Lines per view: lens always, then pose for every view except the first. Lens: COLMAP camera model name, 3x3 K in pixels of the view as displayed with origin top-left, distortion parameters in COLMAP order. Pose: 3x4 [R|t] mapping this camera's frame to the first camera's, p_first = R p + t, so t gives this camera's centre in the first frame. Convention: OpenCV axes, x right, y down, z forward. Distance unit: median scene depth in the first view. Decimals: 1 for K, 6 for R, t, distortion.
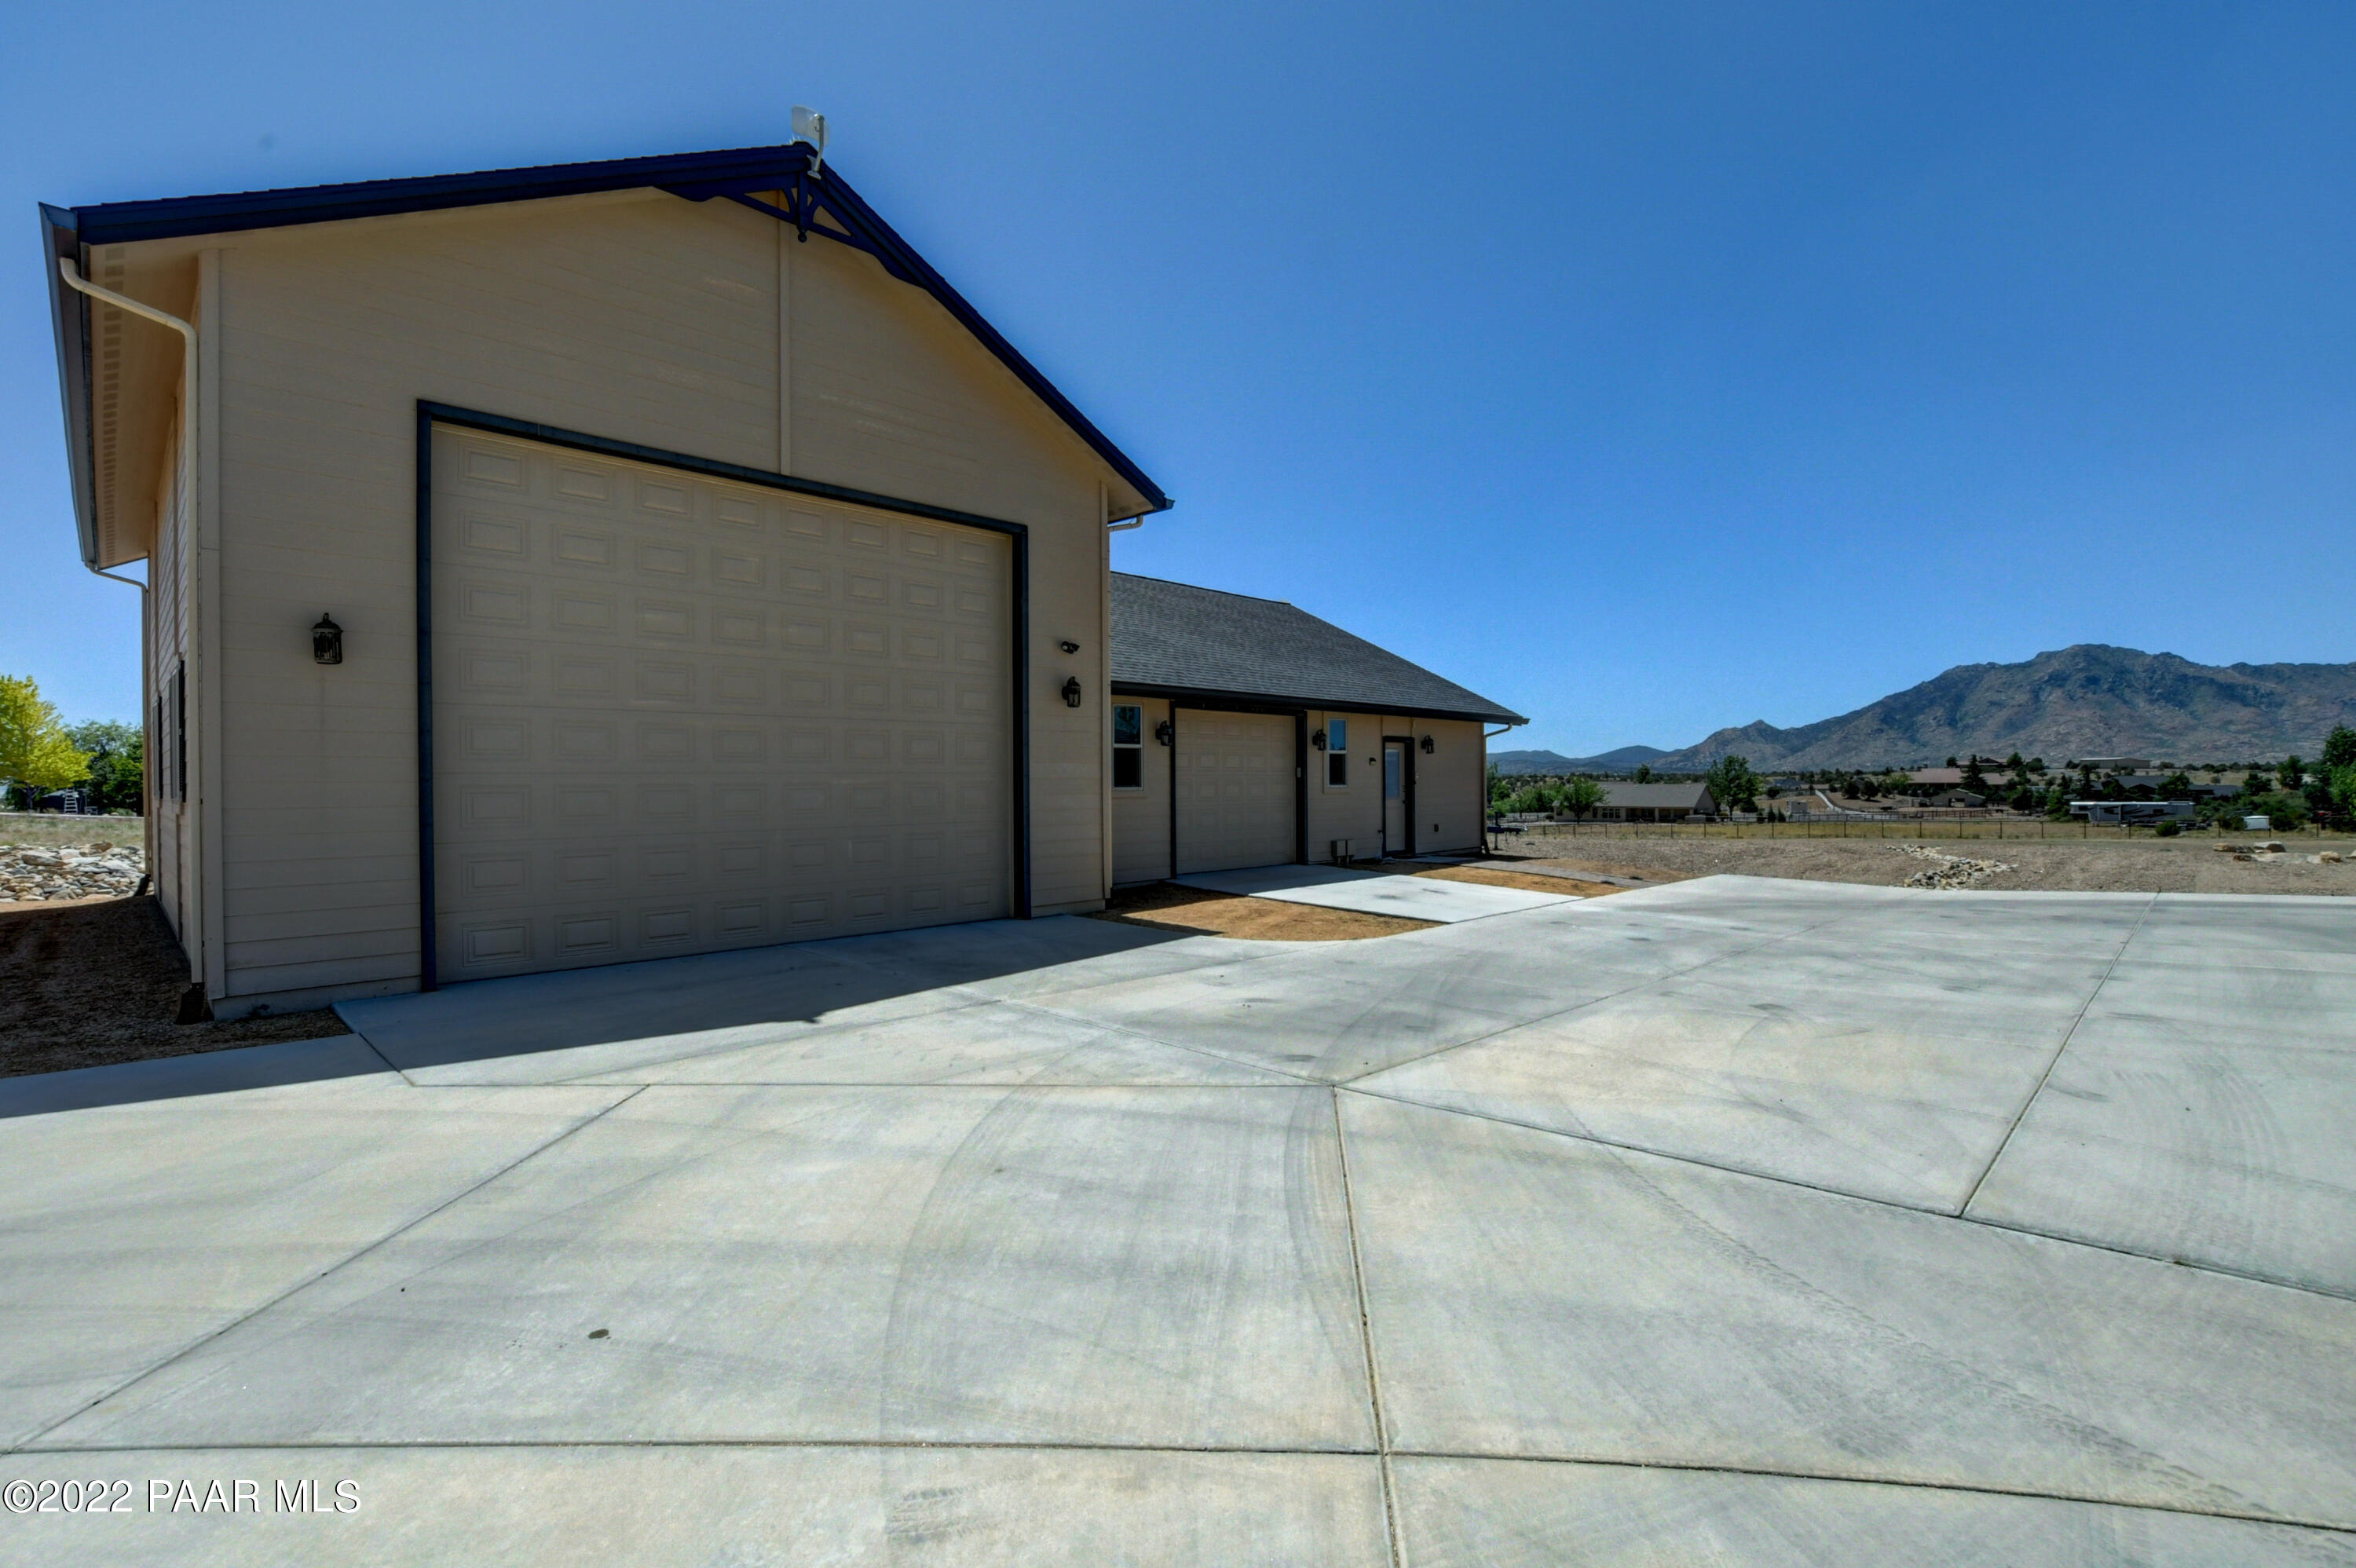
lens RADIAL K [[1050.4, 0, 1176.1], [0, 1050.4, 785.6], [0, 0, 1]] dist [-0.017654, 0.001996]
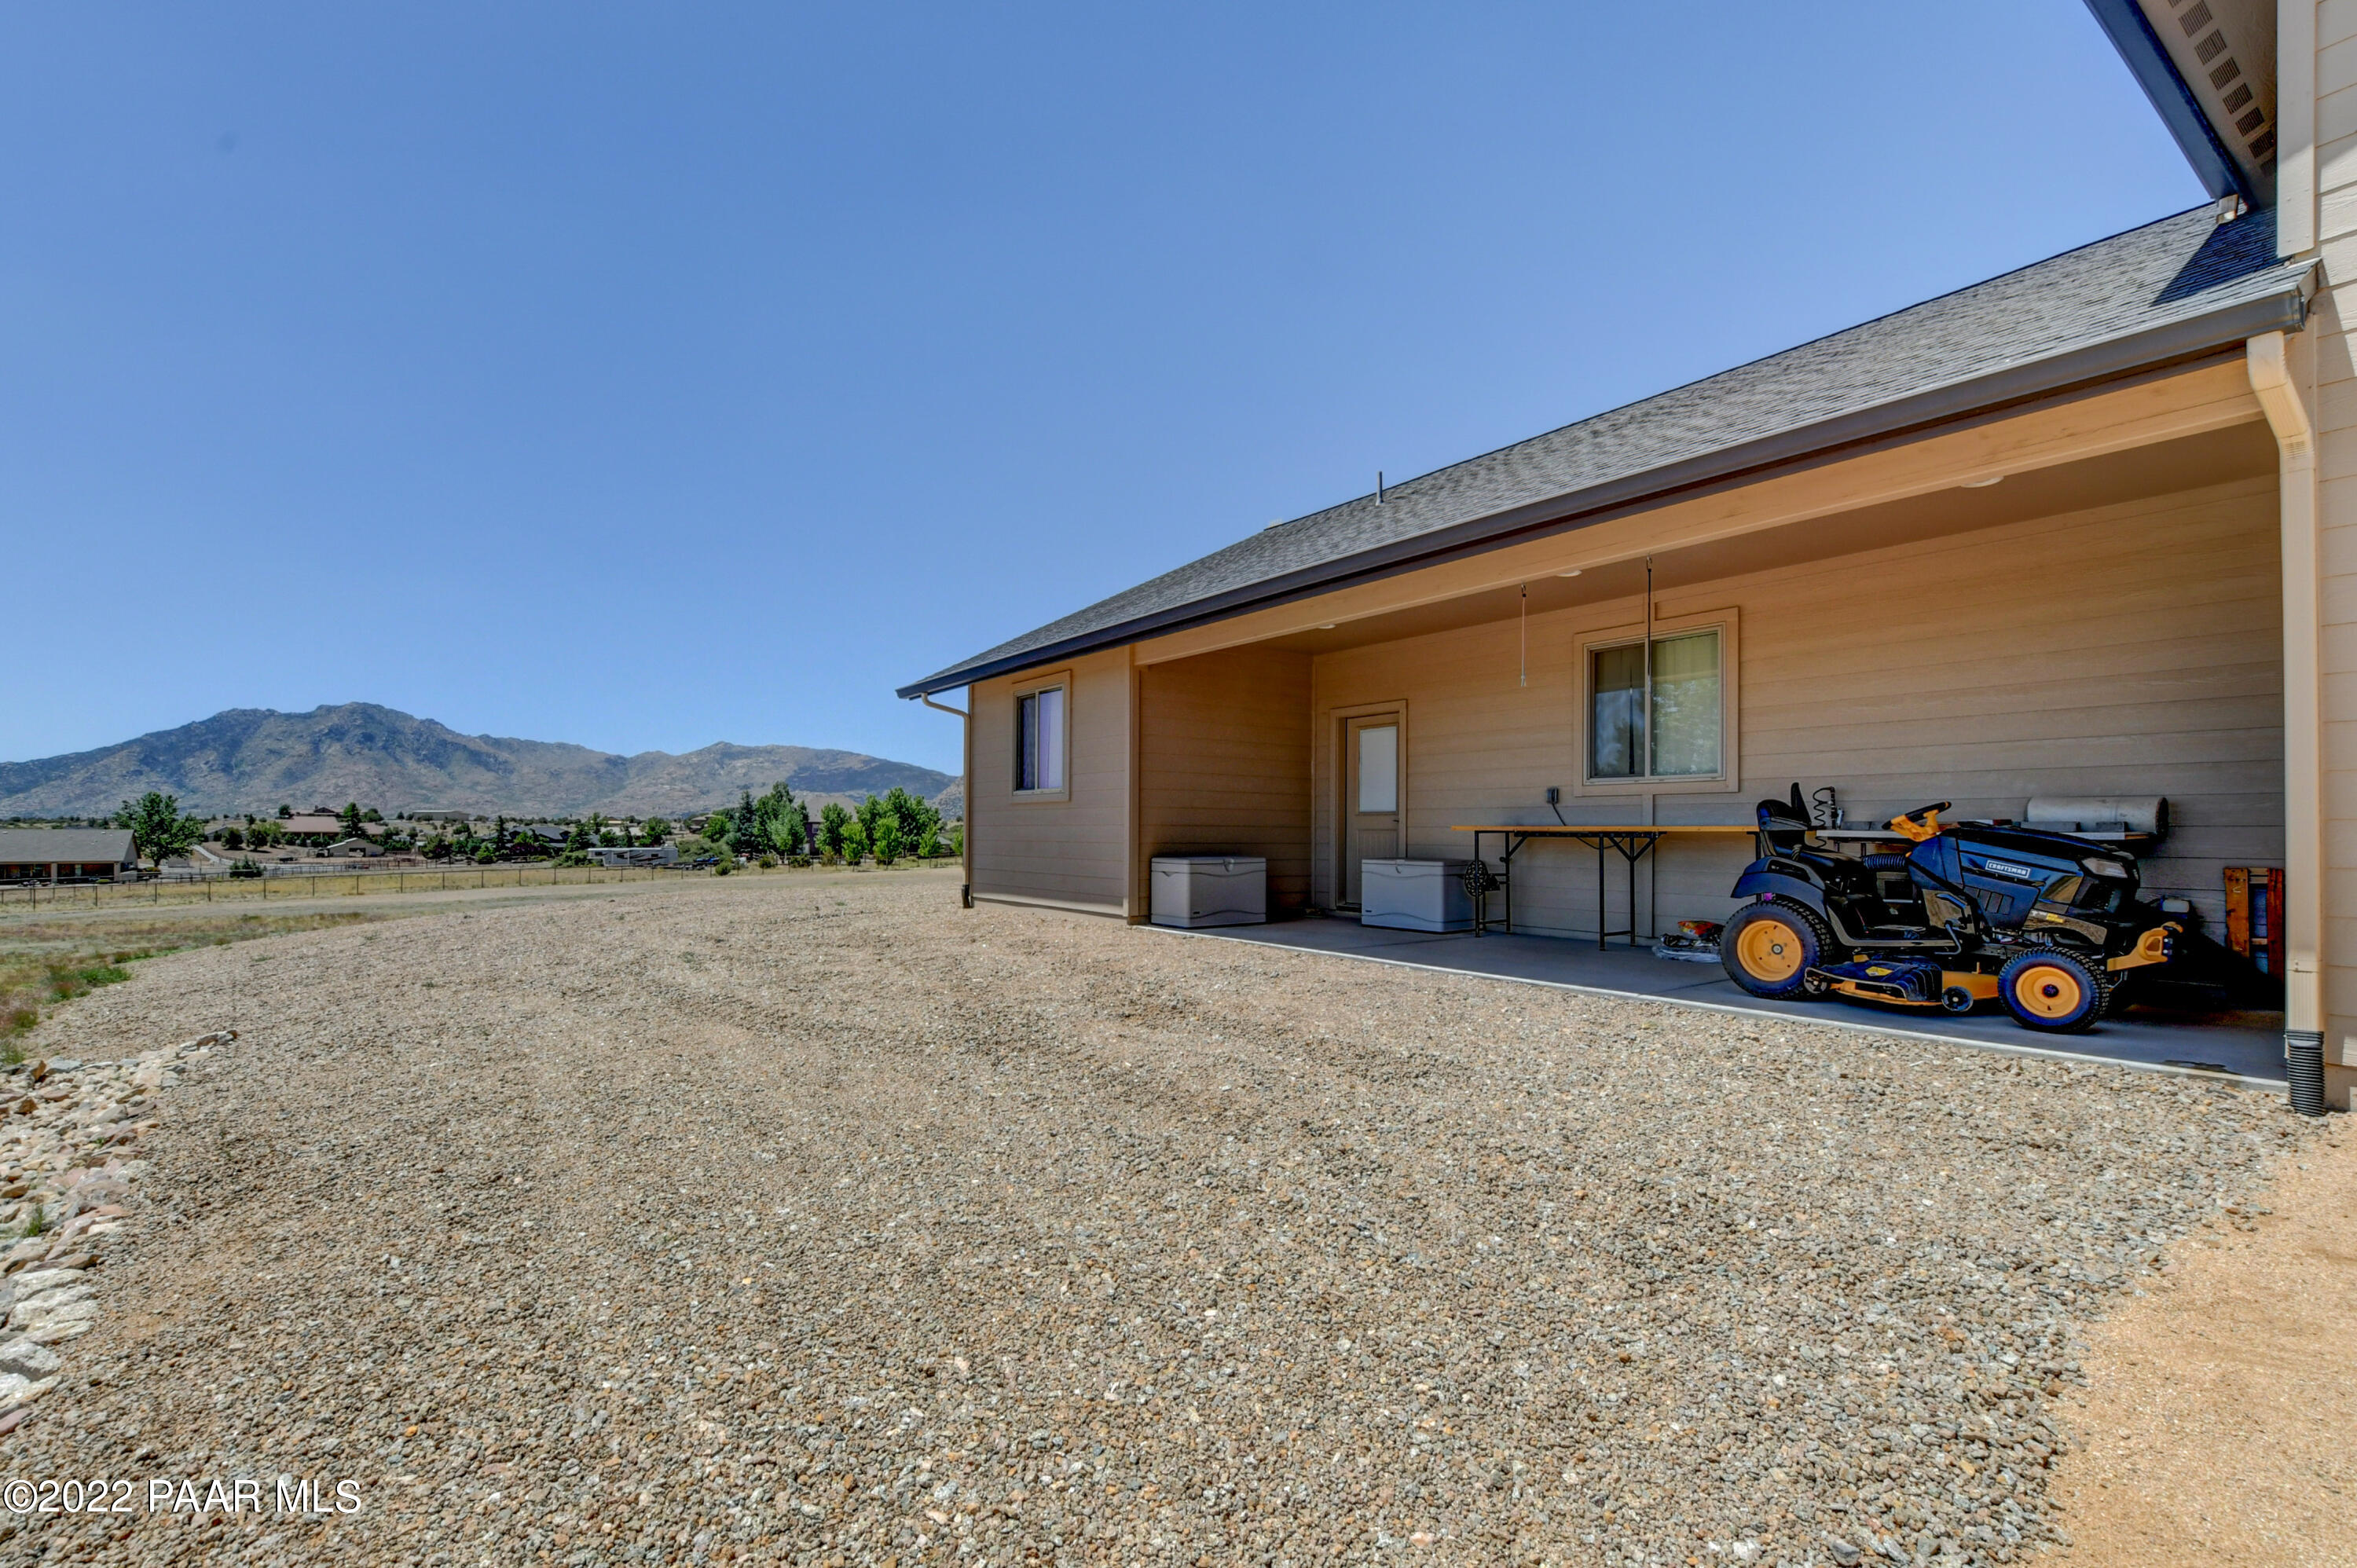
lens RADIAL K [[1050.9, 0, 1156.8], [0, 1050.9, 821.7], [0, 0, 1]] dist [-0.017654, 0.001996]
pose [[0.190474, 0.016958, 0.981546, -0.049290], [-0.002648, 0.999856, -0.016760, 0.001592], [-0.981689, 0.000594, 0.190491, 0.068396]]
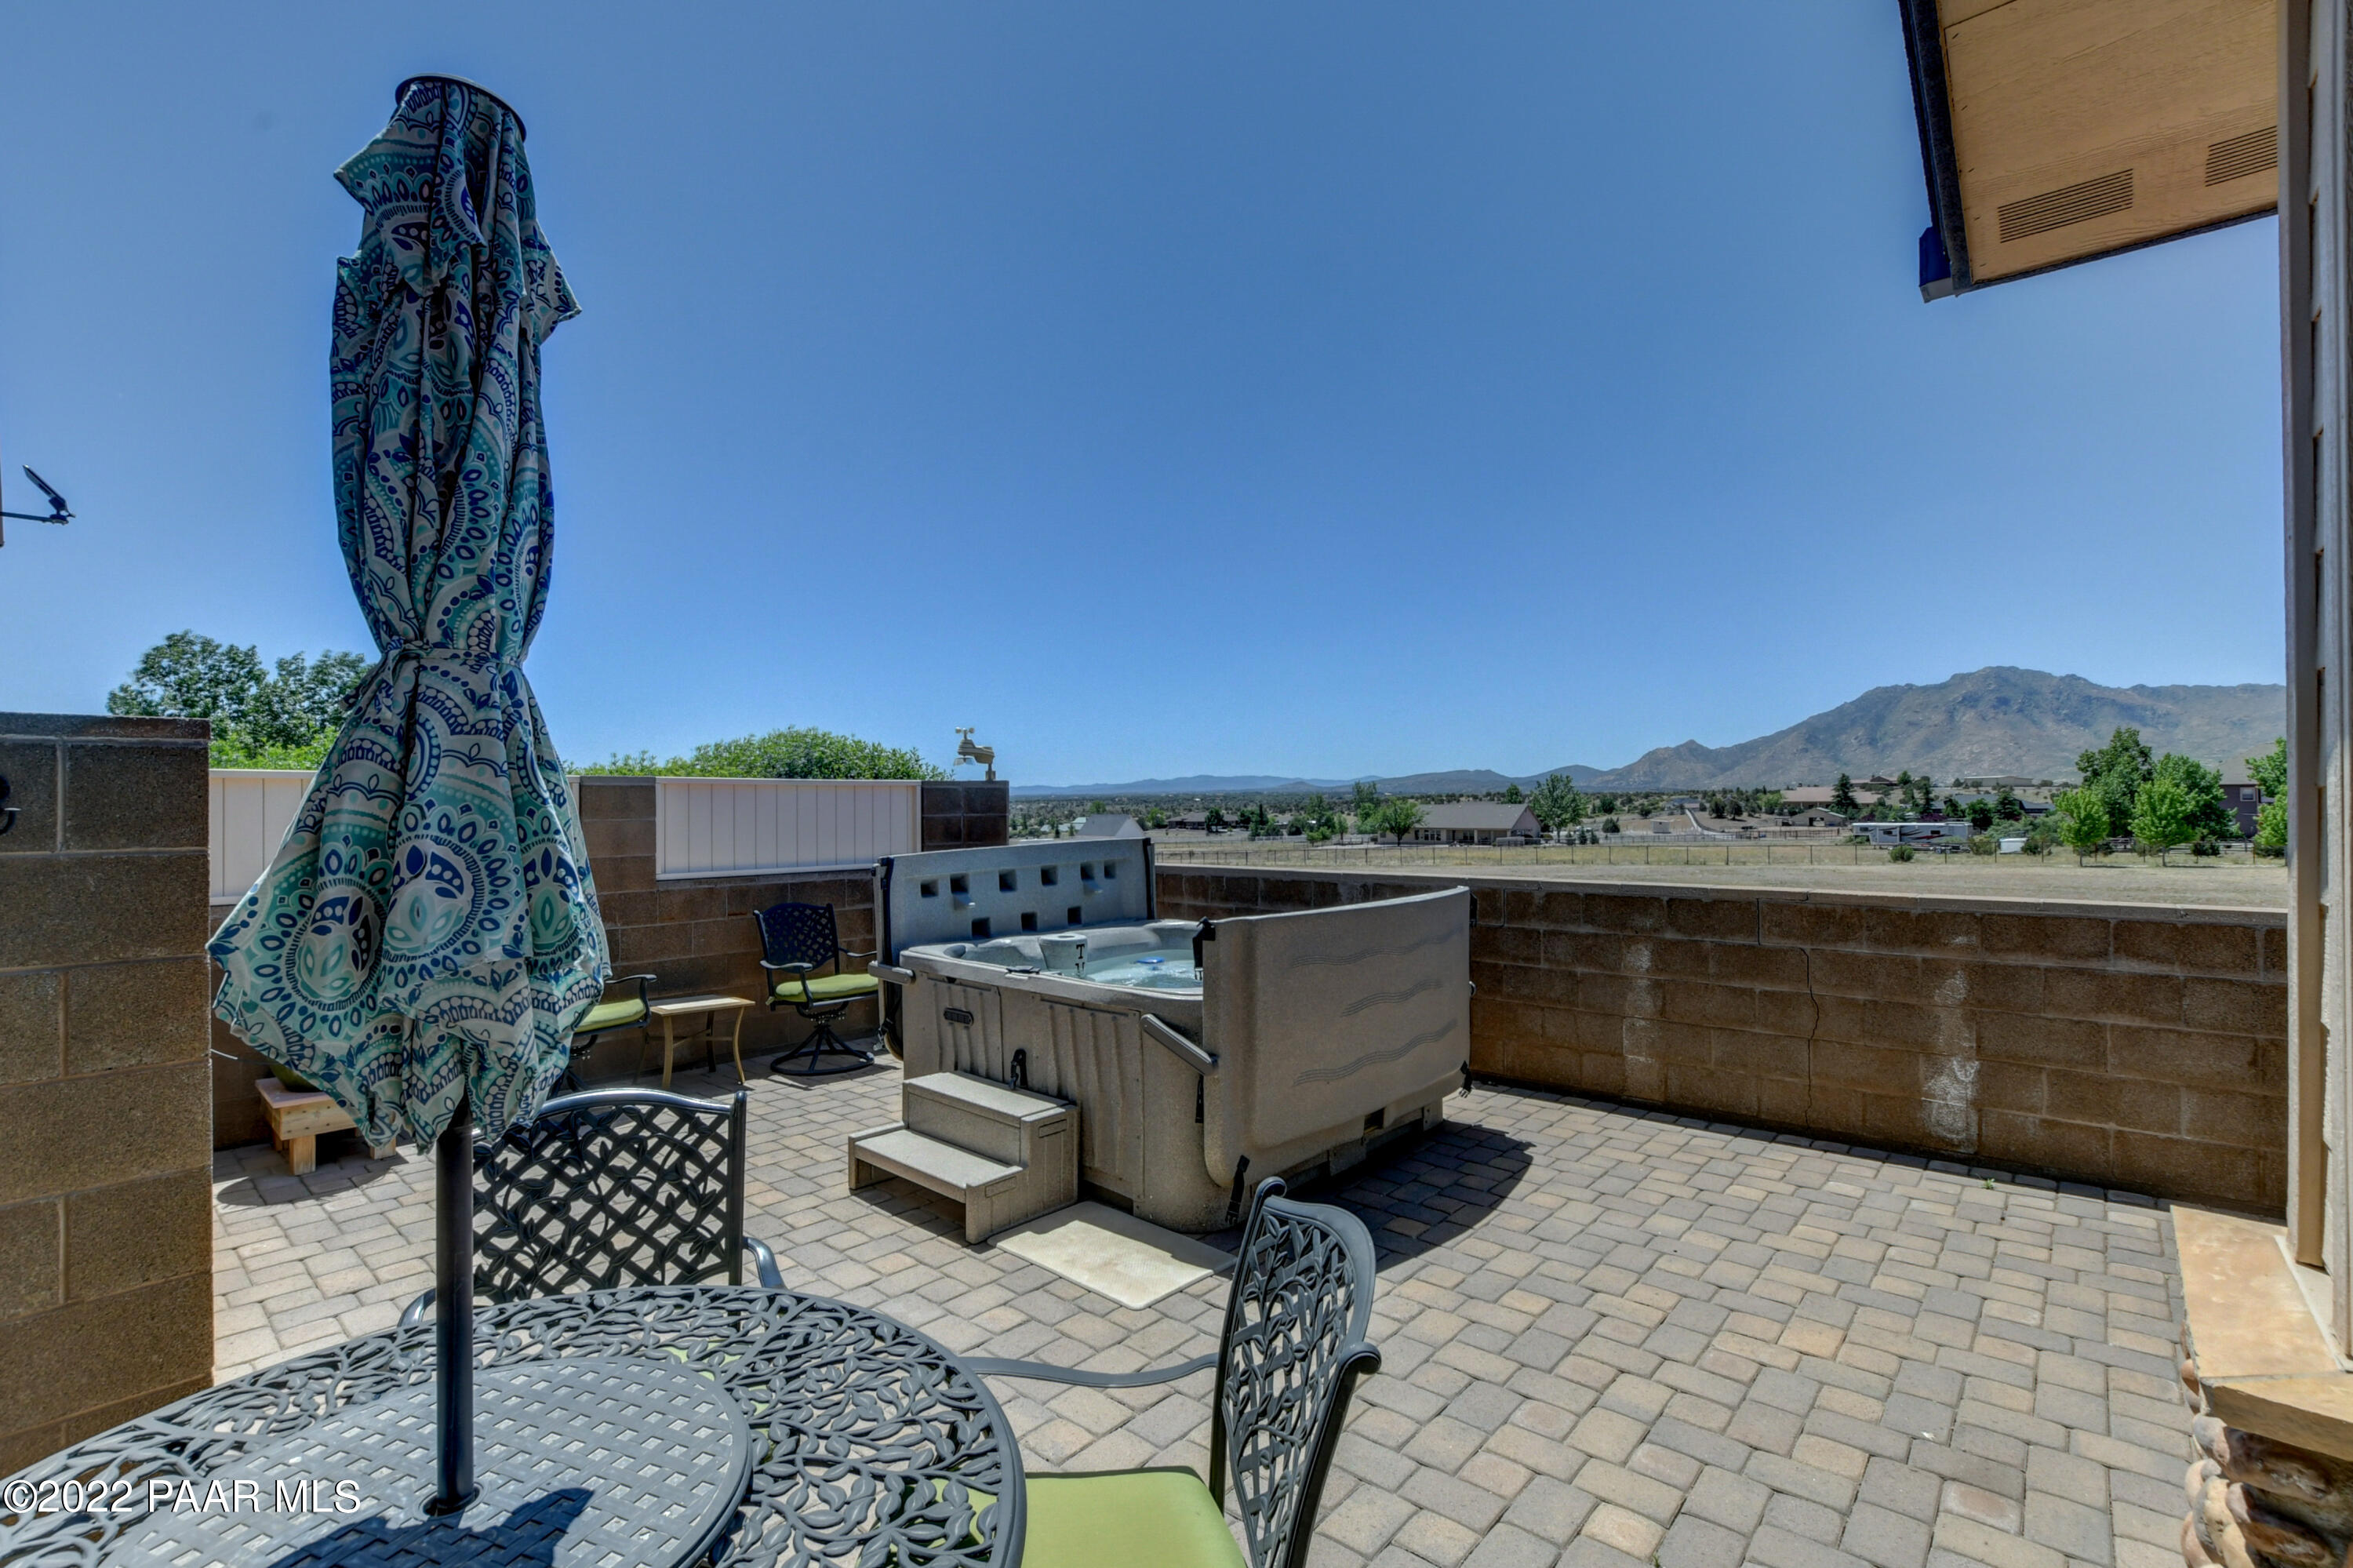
lens RADIAL K [[1049.2, 0, 1180.9], [0, 1049.2, 795.4], [0, 0, 1]] dist [-0.017654, 0.001996]
pose [[0.998735, -0.002624, 0.050207, 0.077502], [0.003107, 0.999950, -0.009543, -0.000820], [-0.050180, 0.009687, 0.998693, 0.032435]]
